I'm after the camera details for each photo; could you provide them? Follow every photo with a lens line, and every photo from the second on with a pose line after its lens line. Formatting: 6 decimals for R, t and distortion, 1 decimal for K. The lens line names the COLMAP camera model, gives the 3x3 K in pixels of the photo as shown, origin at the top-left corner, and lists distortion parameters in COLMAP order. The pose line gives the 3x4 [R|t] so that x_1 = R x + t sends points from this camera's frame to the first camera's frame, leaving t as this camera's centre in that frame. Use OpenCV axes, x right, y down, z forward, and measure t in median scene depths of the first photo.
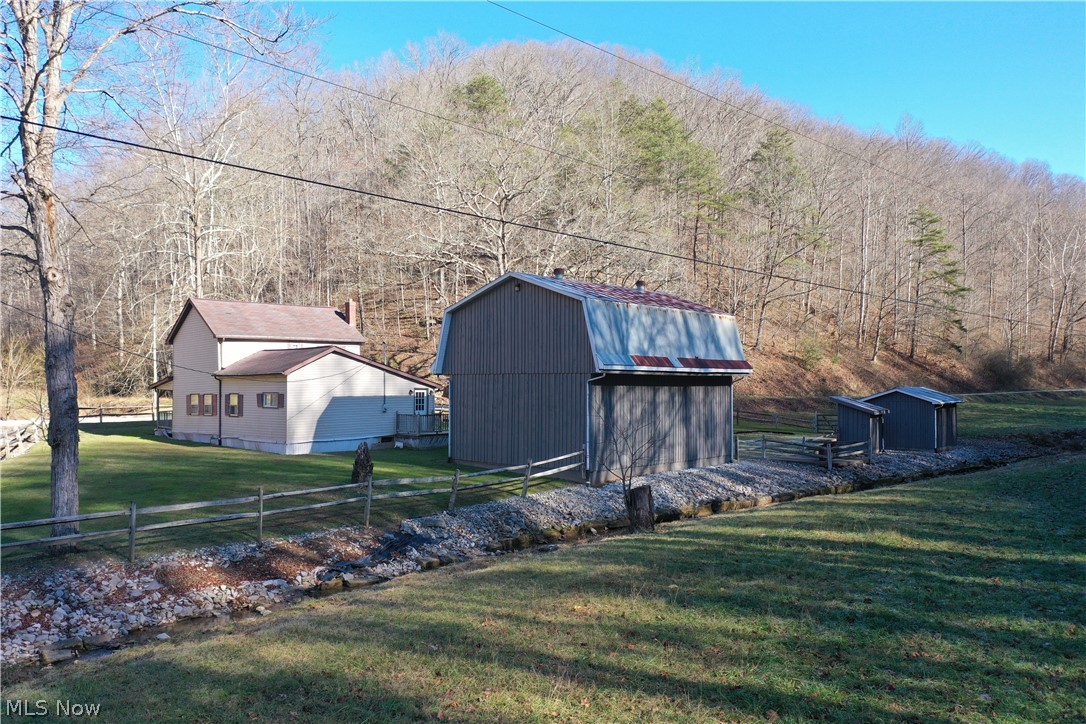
lens RADIAL K [[848.9, 0, 543.0], [0, 848.9, 362.0], [0, 0, 1]] dist [0.006573, 0.003015]
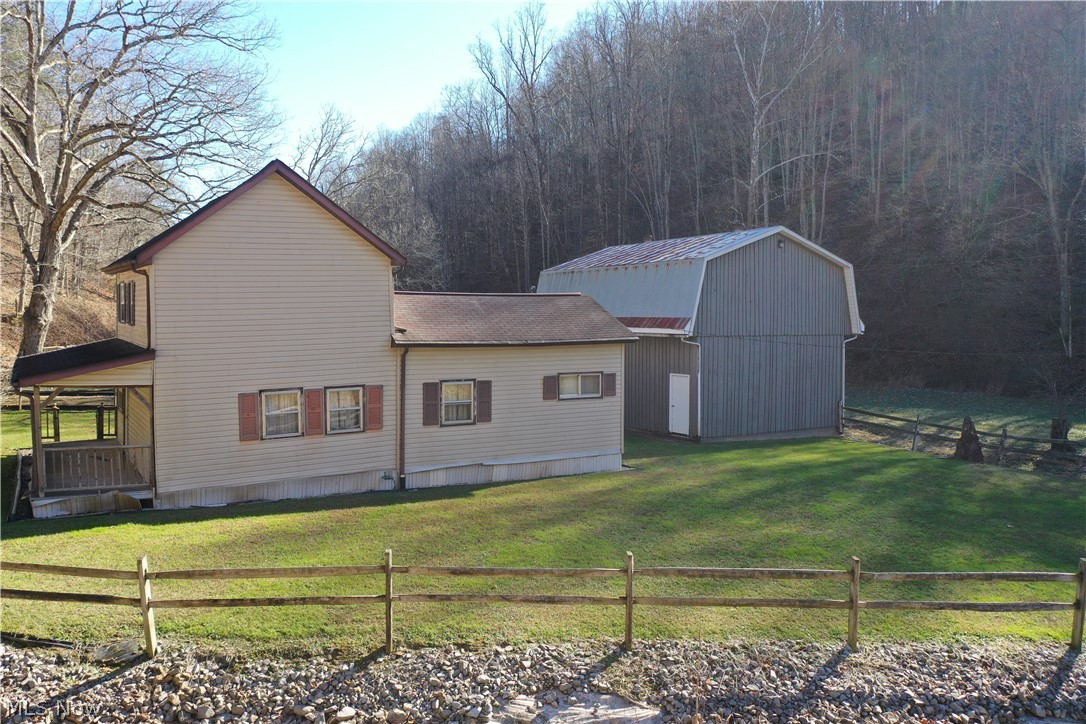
lens RADIAL K [[848.9, 0, 543.0], [0, 848.9, 362.0], [0, 0, 1]] dist [0.006573, 0.003015]
pose [[0.296963, -0.050316, 0.953562, -0.879119], [-0.020531, 0.998043, 0.059057, -0.005998], [-0.954668, -0.037116, 0.295349, 0.837204]]
